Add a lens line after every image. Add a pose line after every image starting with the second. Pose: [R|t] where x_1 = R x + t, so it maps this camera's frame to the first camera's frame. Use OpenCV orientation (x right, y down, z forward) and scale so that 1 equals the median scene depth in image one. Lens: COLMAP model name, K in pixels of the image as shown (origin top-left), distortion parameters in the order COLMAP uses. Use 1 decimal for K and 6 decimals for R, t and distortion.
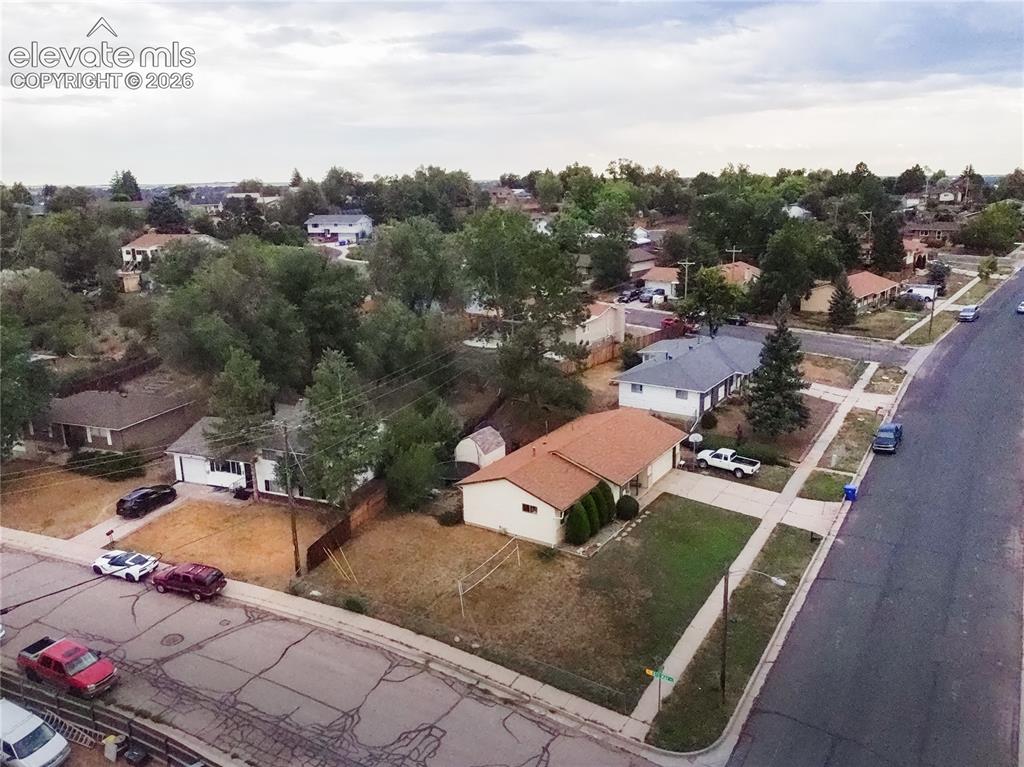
lens RADIAL K [[791.9, 0, 508.9], [0, 791.9, 381.4], [0, 0, 1]] dist [-0.003231, 0.000285]
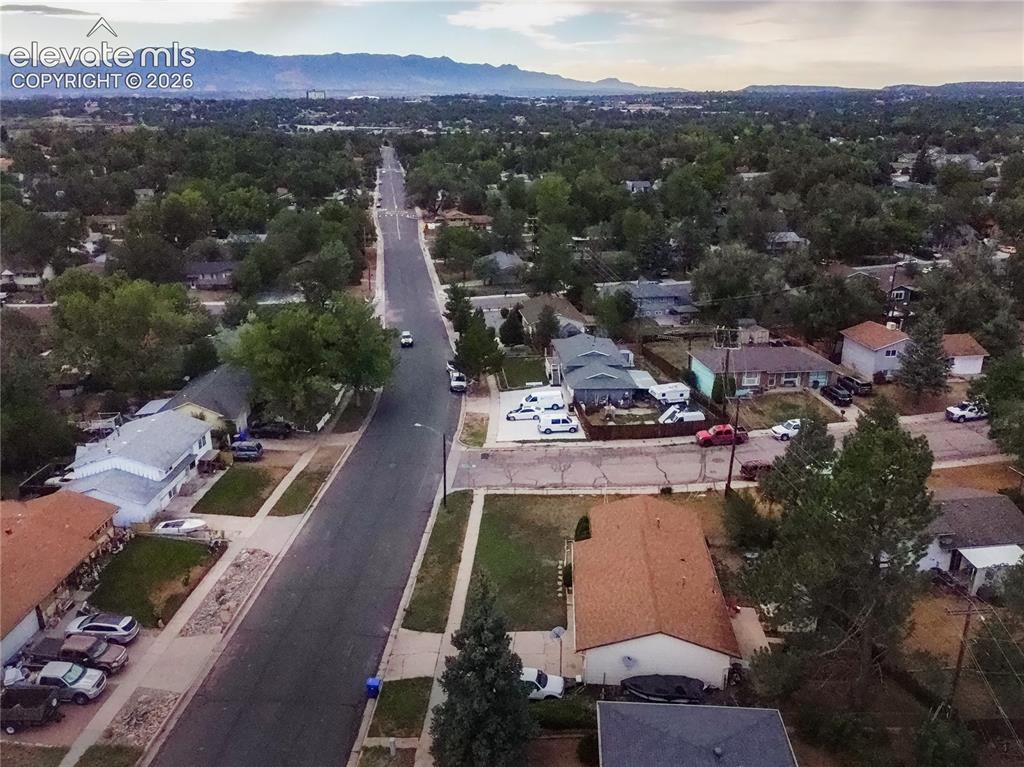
lens RADIAL K [[825.4, 0, 503.5], [0, 825.4, 384.1], [0, 0, 1]] dist [-0.001437, -0.002703]
pose [[-0.874670, 0.176242, -0.451544, 0.605956], [-0.106484, 0.838935, 0.533713, -0.567864], [0.472878, 0.514905, -0.715024, 1.423030]]
